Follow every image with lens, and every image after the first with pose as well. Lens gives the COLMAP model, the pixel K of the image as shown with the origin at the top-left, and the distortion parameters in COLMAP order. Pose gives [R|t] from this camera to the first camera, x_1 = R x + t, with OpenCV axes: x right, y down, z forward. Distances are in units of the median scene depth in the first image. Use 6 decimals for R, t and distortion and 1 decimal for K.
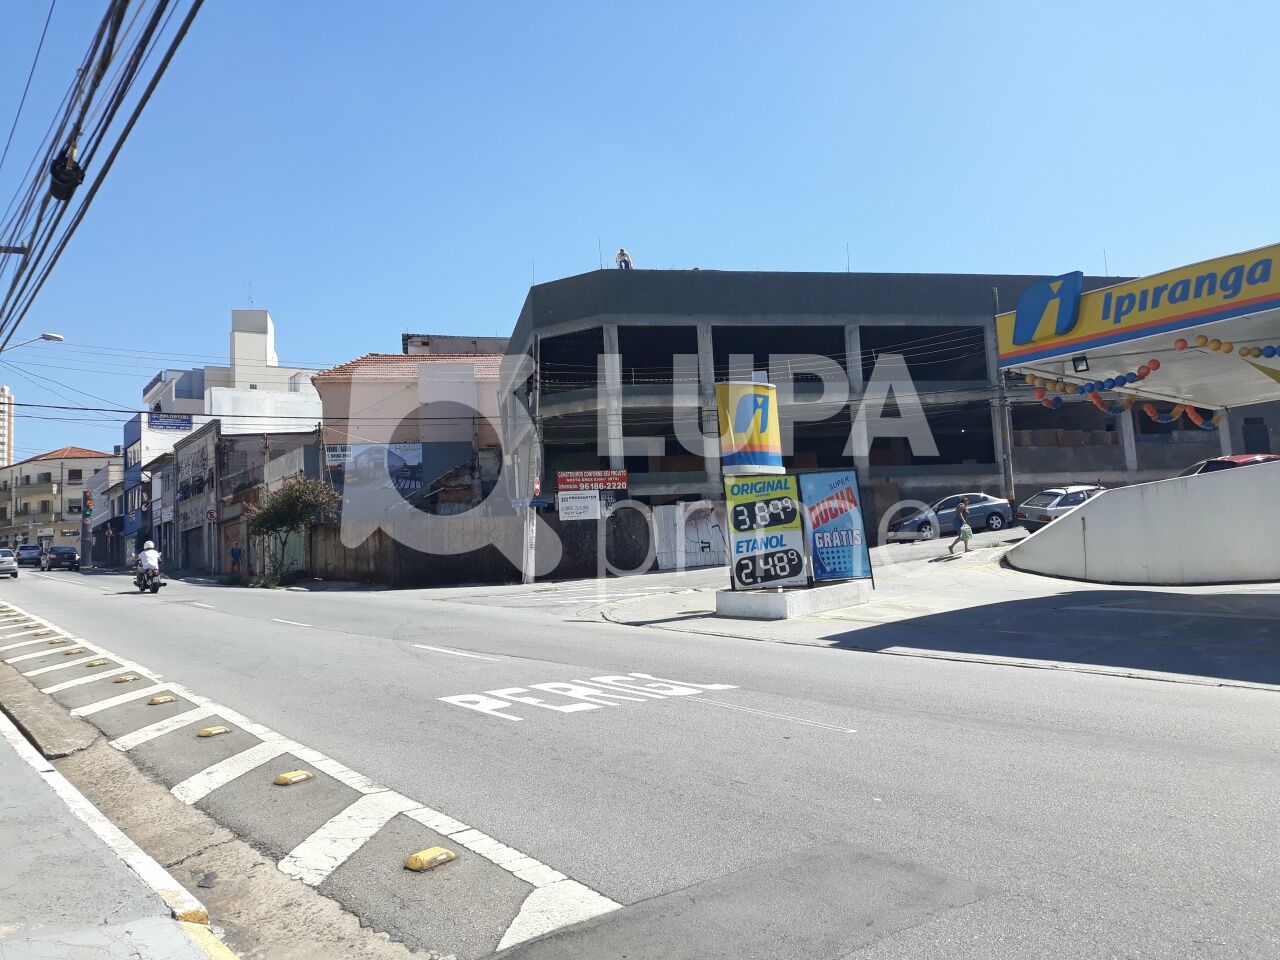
lens RADIAL K [[1009.0, 0, 642.7], [0, 1009.0, 481.9], [0, 0, 1]] dist [0.004415, -0.003820]
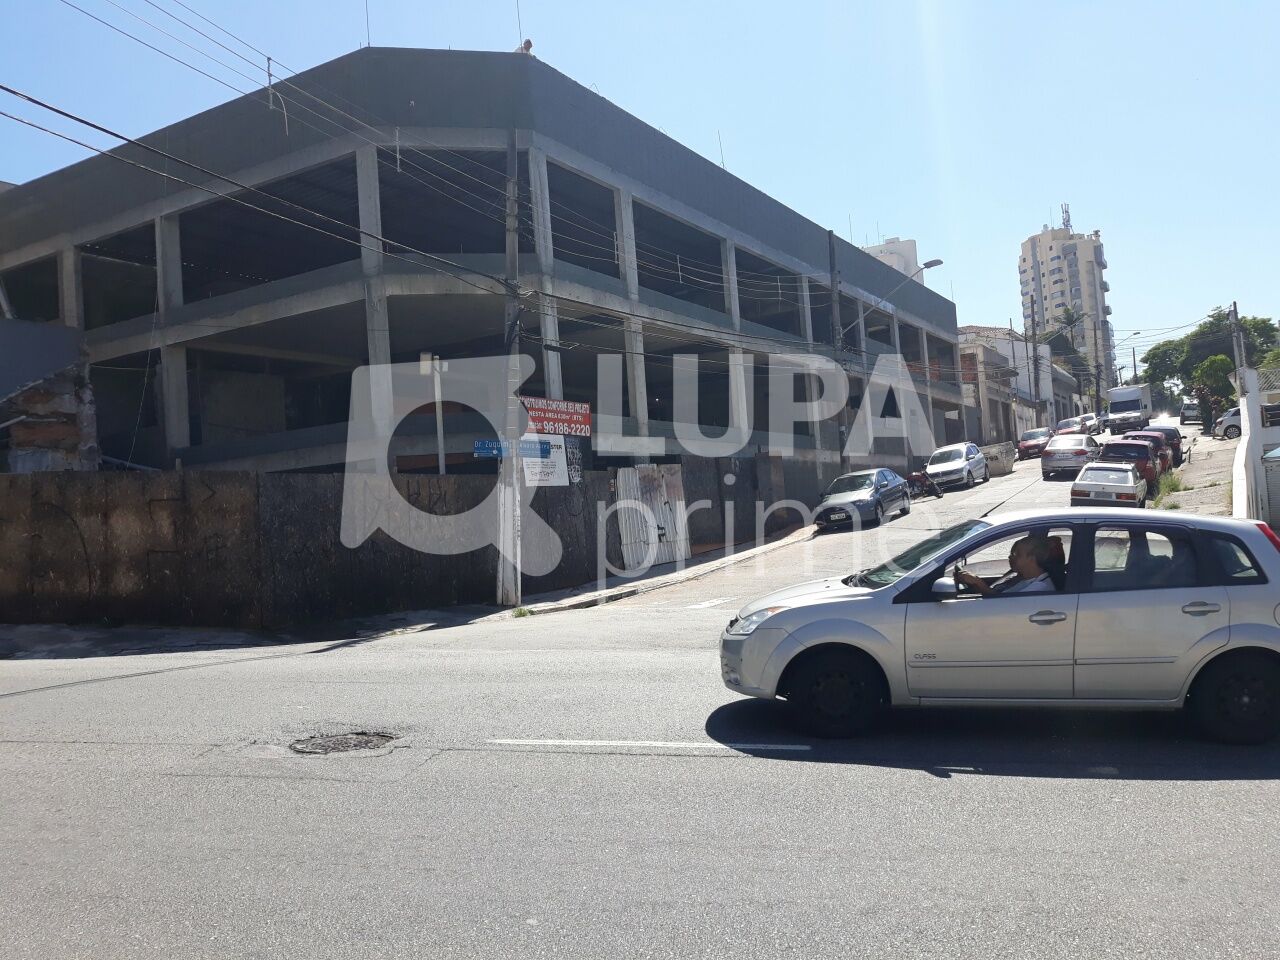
lens RADIAL K [[1009.0, 0, 642.7], [0, 1009.0, 481.9], [0, 0, 1]] dist [0.004415, -0.003820]
pose [[0.688706, 0.031740, 0.724346, -0.421017], [-0.036207, 0.999300, -0.009363, 0.037806], [-0.724136, -0.019778, 0.689374, 0.573730]]
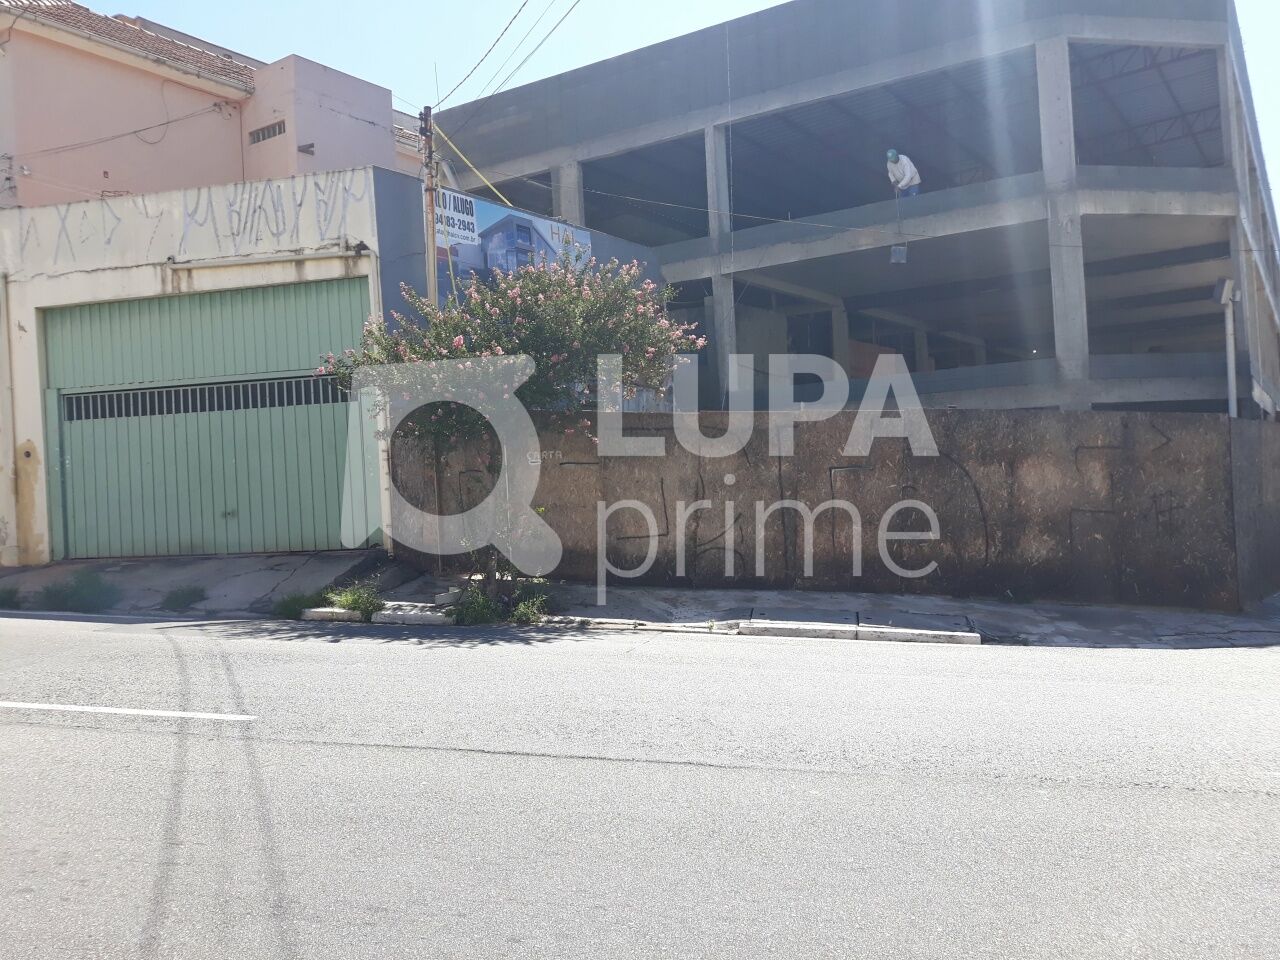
lens RADIAL K [[1009.0, 0, 642.7], [0, 1009.0, 481.9], [0, 0, 1]] dist [0.004415, -0.003820]
pose [[0.720367, 0.024226, 0.693170, -0.594914], [-0.061167, 0.997715, 0.028697, 0.059324], [-0.690891, -0.063071, 0.720202, 0.861775]]
